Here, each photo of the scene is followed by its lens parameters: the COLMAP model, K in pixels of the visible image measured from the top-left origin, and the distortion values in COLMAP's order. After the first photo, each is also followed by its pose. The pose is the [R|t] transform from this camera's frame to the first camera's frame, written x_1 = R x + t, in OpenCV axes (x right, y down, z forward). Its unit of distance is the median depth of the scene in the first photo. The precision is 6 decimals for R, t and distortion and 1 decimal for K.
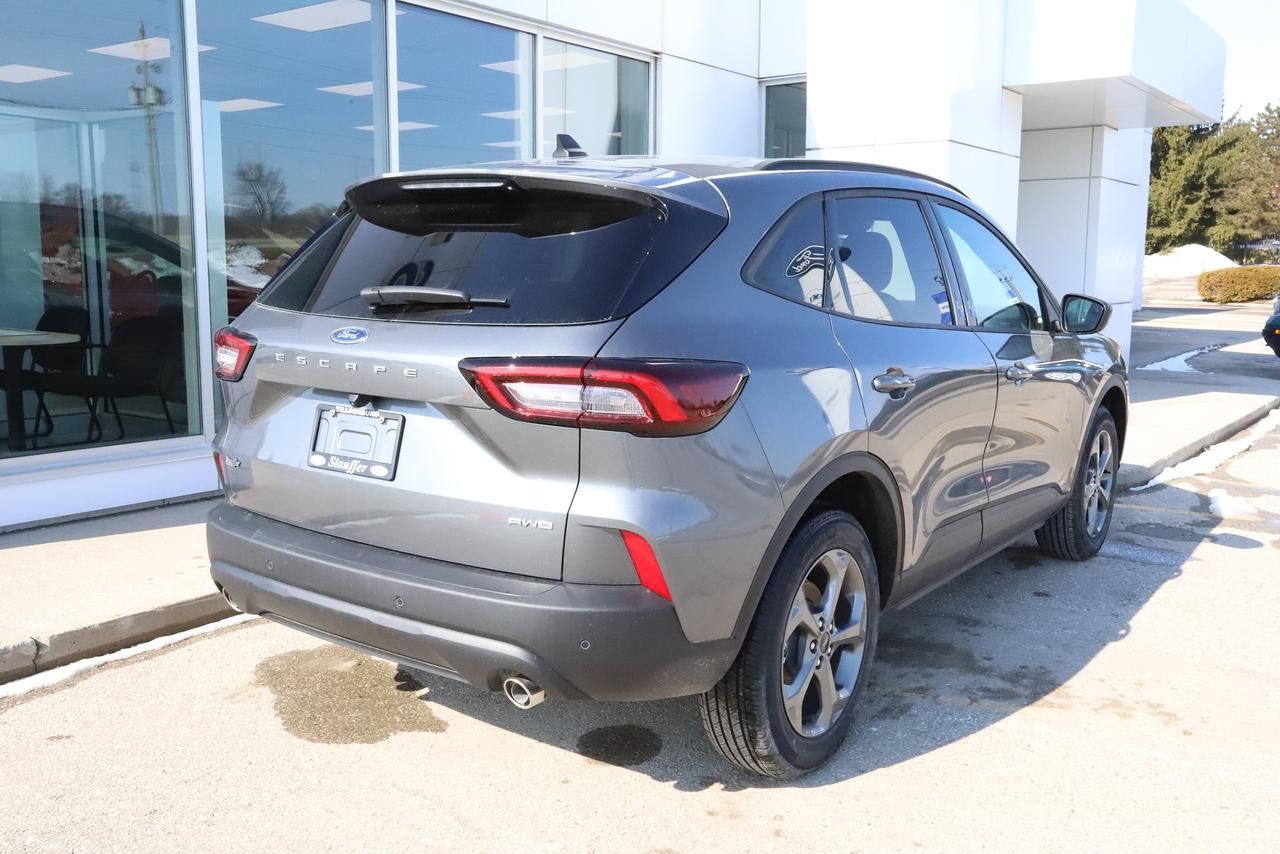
lens RADIAL K [[1169.9, 0, 642.0], [0, 1169.9, 415.9], [0, 0, 1]] dist [-0.057261, 0.000000]
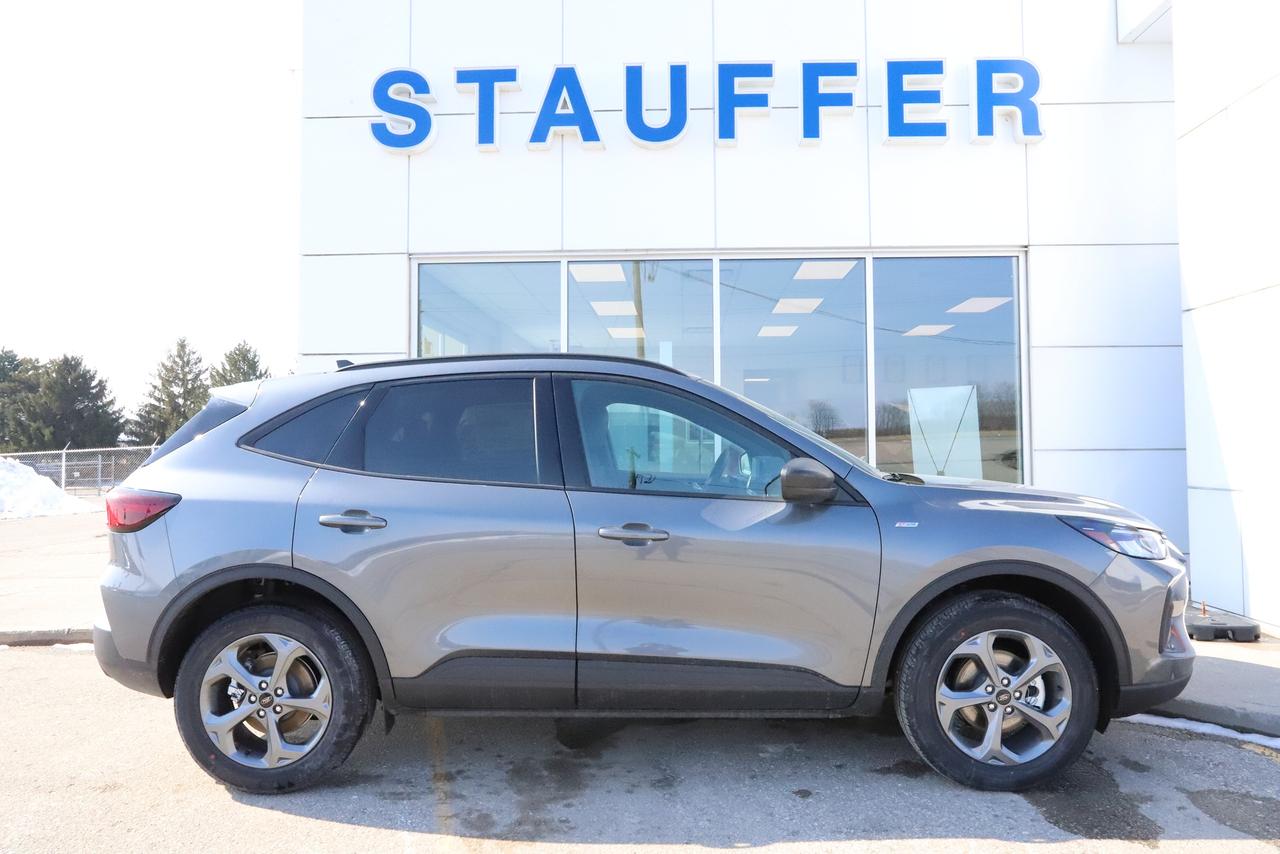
lens RADIAL K [[883.1, 0, 640.0], [0, 883.1, 426.5], [0, 0, 1]] dist [-0.028564, 0.000246]
pose [[0.566041, -0.029307, -0.823856, 0.896467], [-0.097853, 0.989914, -0.102445, -0.048506], [0.818549, 0.138605, 0.557464, 0.508106]]
